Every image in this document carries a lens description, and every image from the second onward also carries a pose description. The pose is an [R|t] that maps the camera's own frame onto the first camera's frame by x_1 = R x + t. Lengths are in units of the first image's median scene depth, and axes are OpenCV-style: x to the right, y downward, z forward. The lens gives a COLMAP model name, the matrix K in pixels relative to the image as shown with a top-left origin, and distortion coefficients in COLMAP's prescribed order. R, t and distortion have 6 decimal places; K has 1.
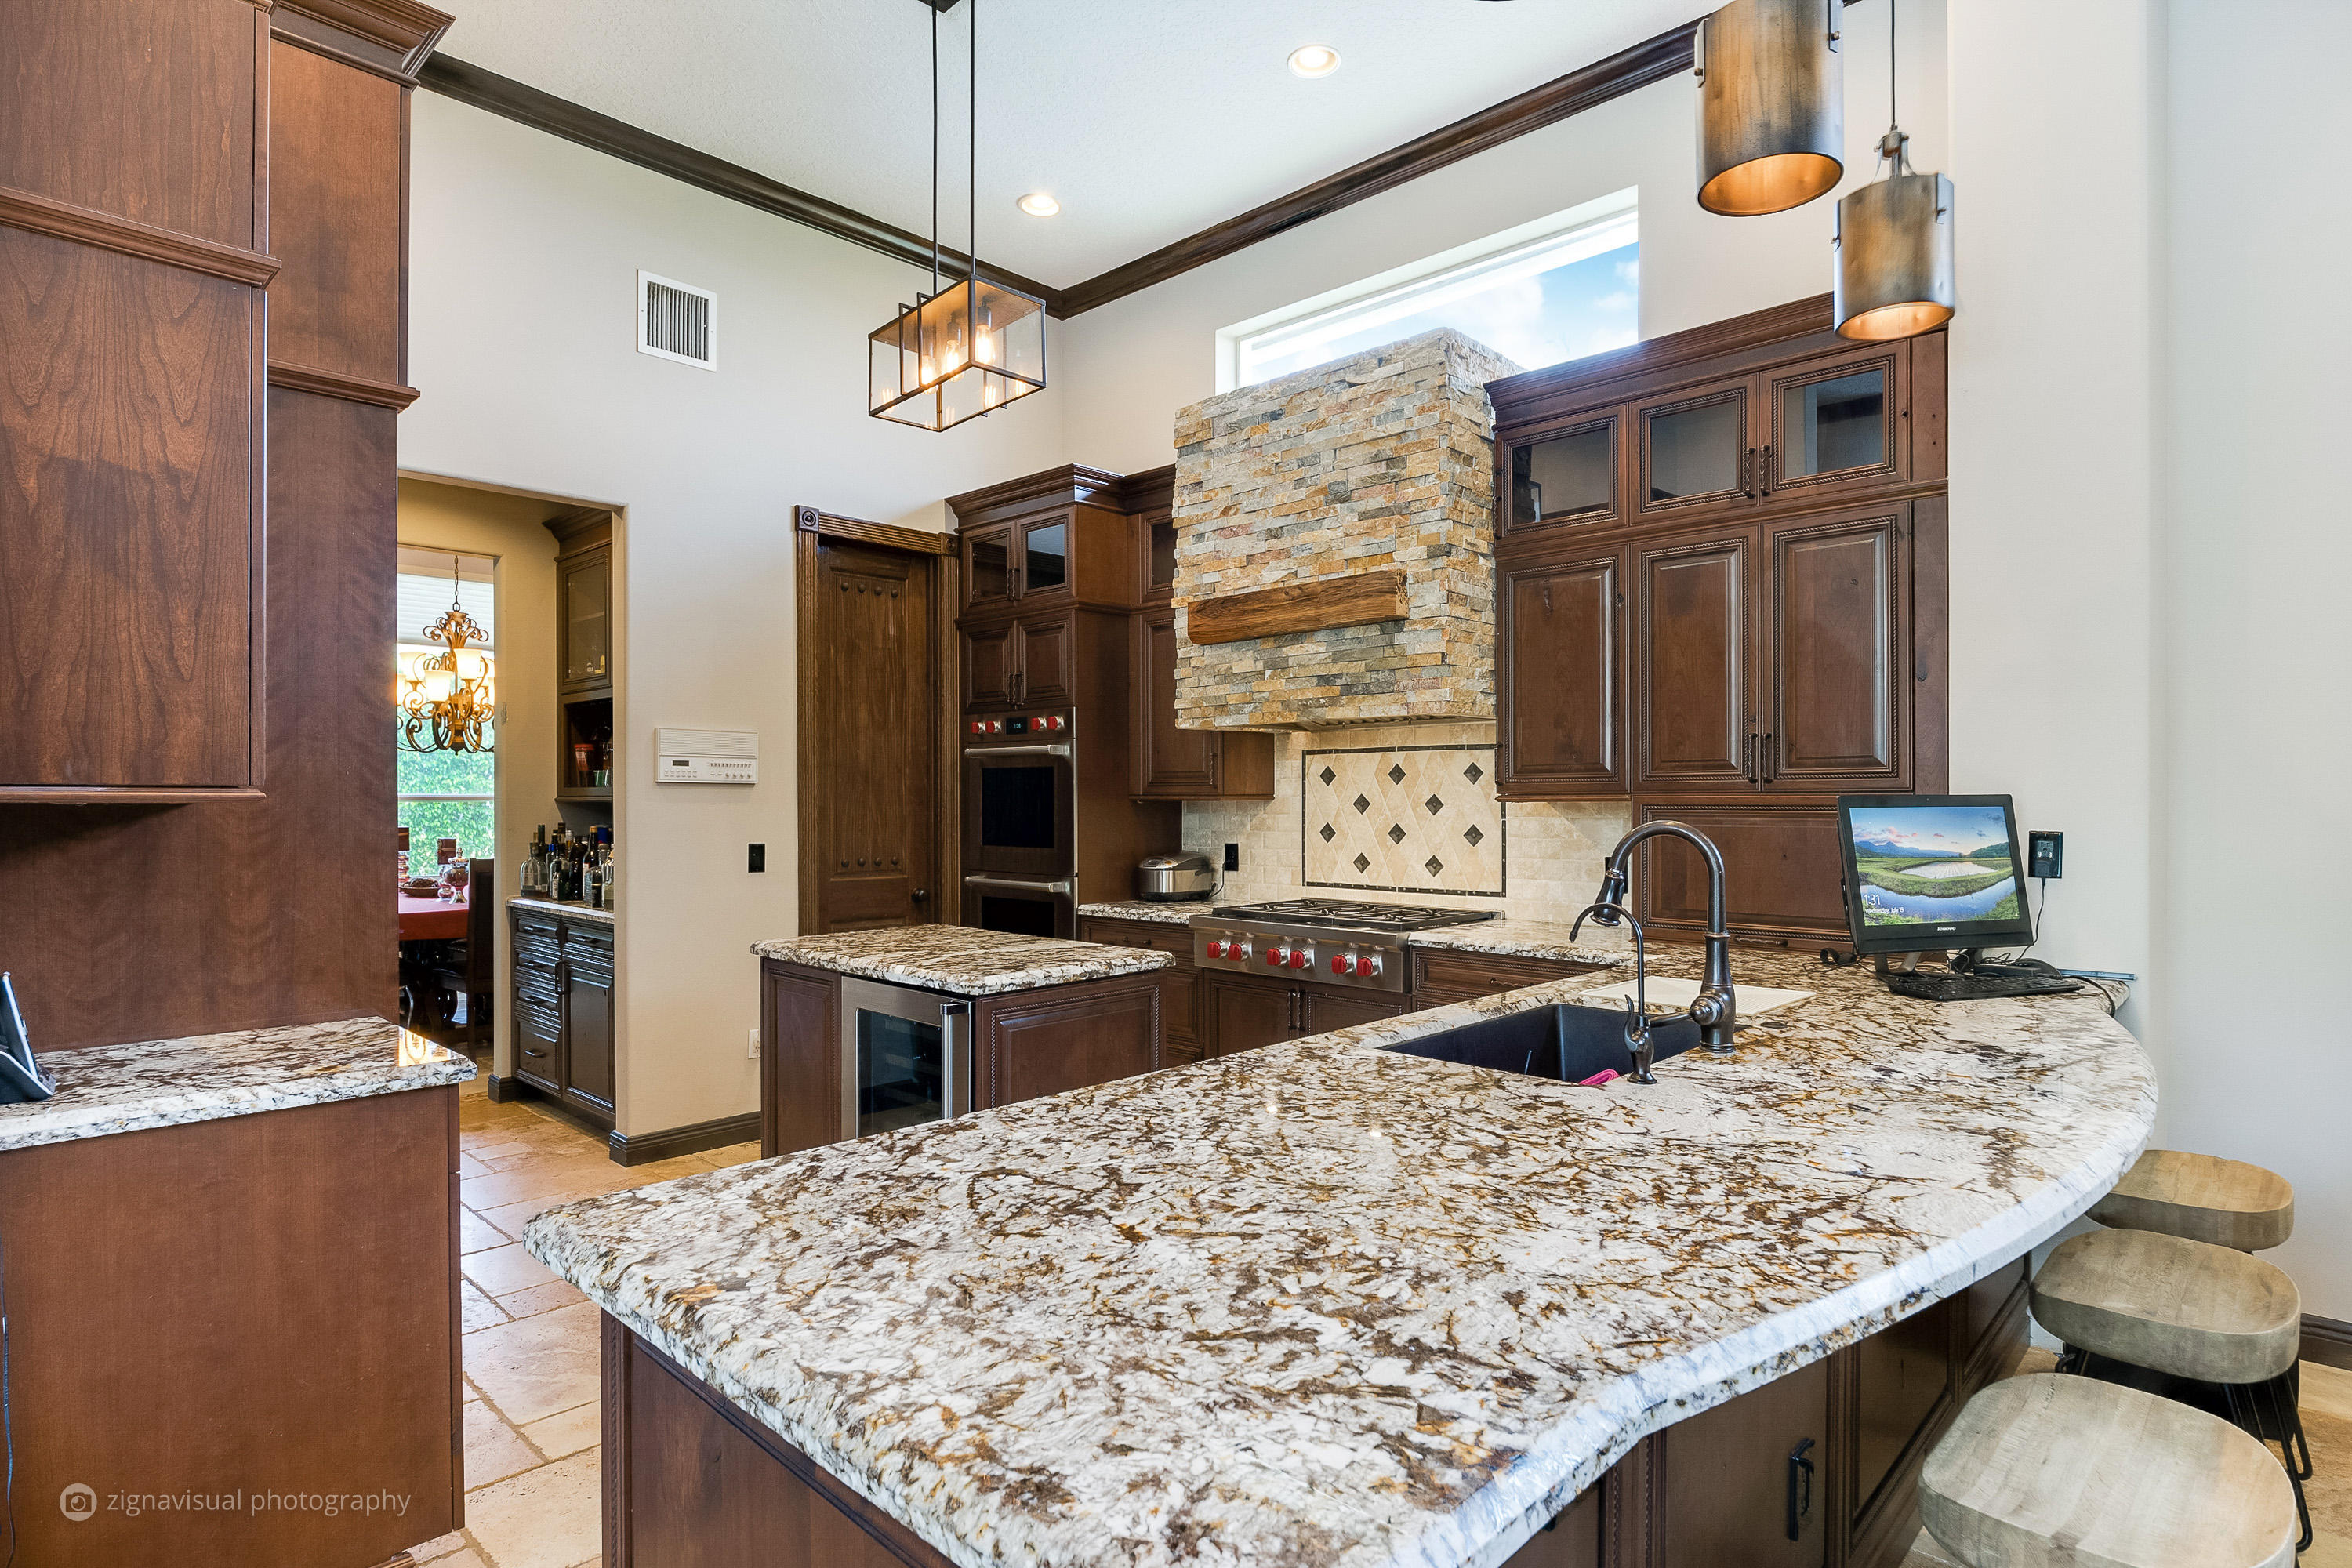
lens RADIAL K [[1236.7, 0, 1175.2], [0, 1236.7, 790.0], [0, 0, 1]] dist [0.000129, 0.000011]
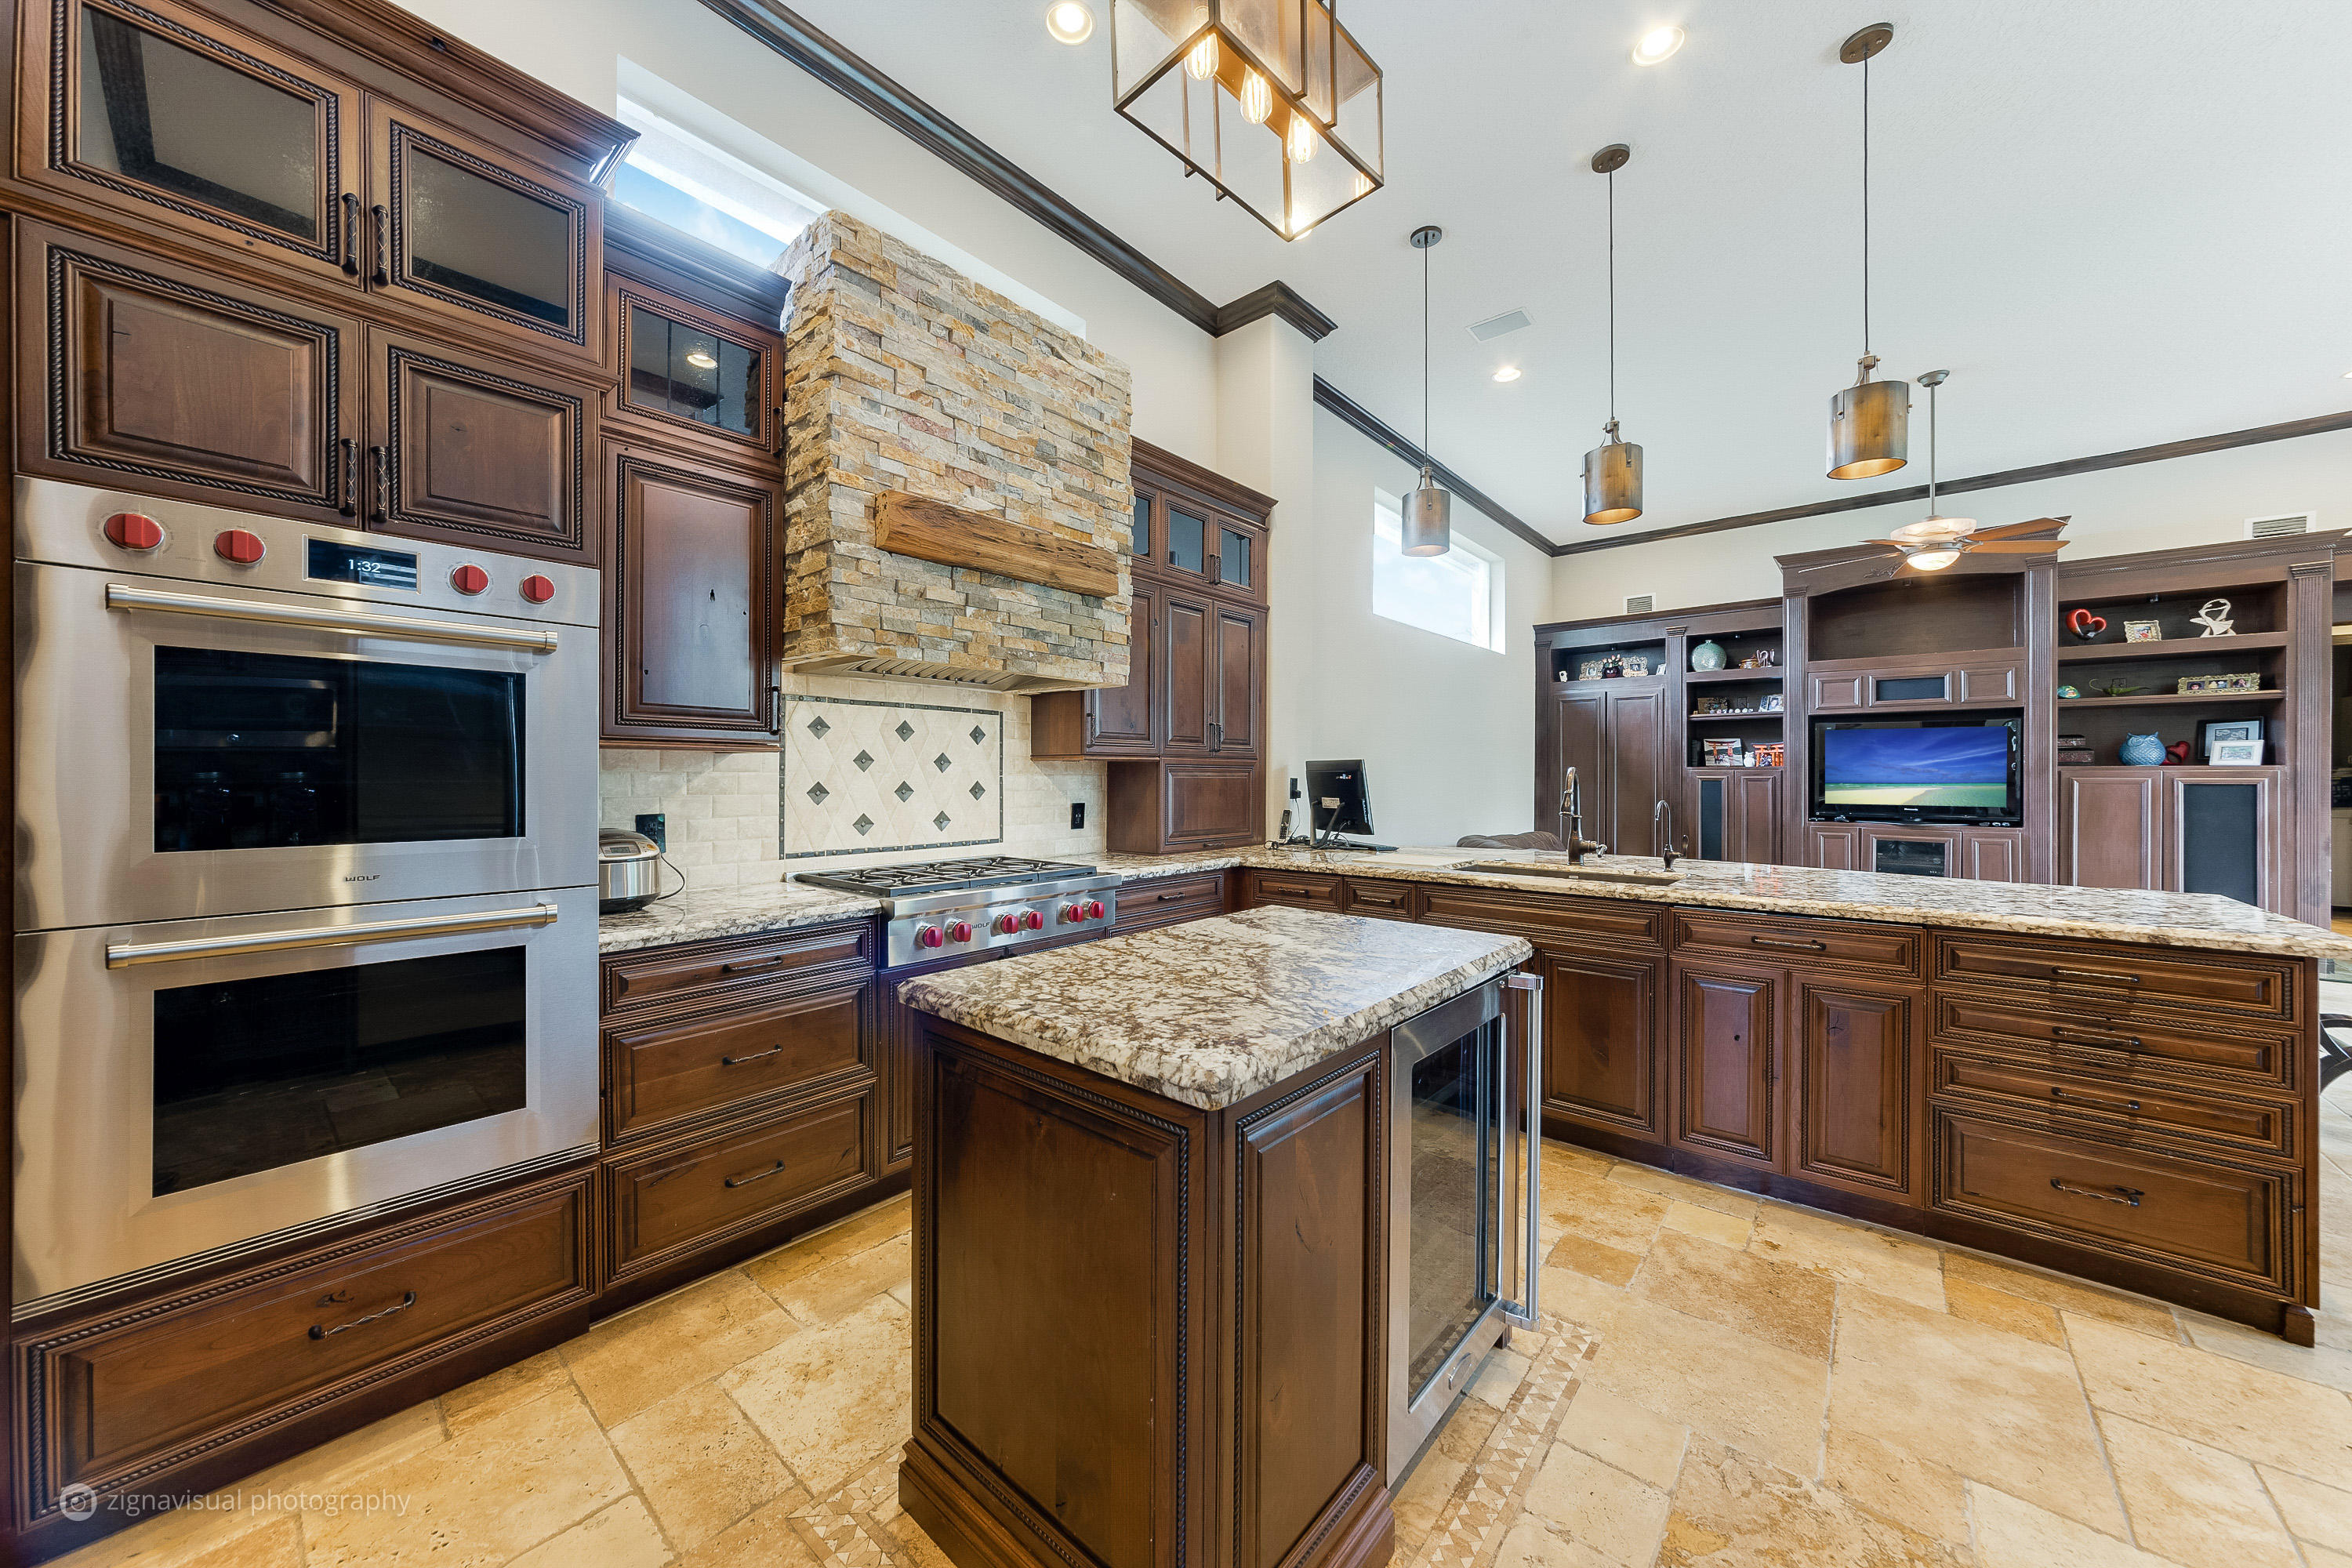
lens RADIAL K [[830.7, 0, 1170.5], [0, 830.7, 778.3], [0, 0, 1]] dist [-0.003274, 0.000568]
pose [[-0.056199, 0.000018, 0.998420, -0.511138], [-0.009646, 0.999953, -0.000561, 0.024094], [-0.998373, -0.009662, -0.056196, 0.861335]]
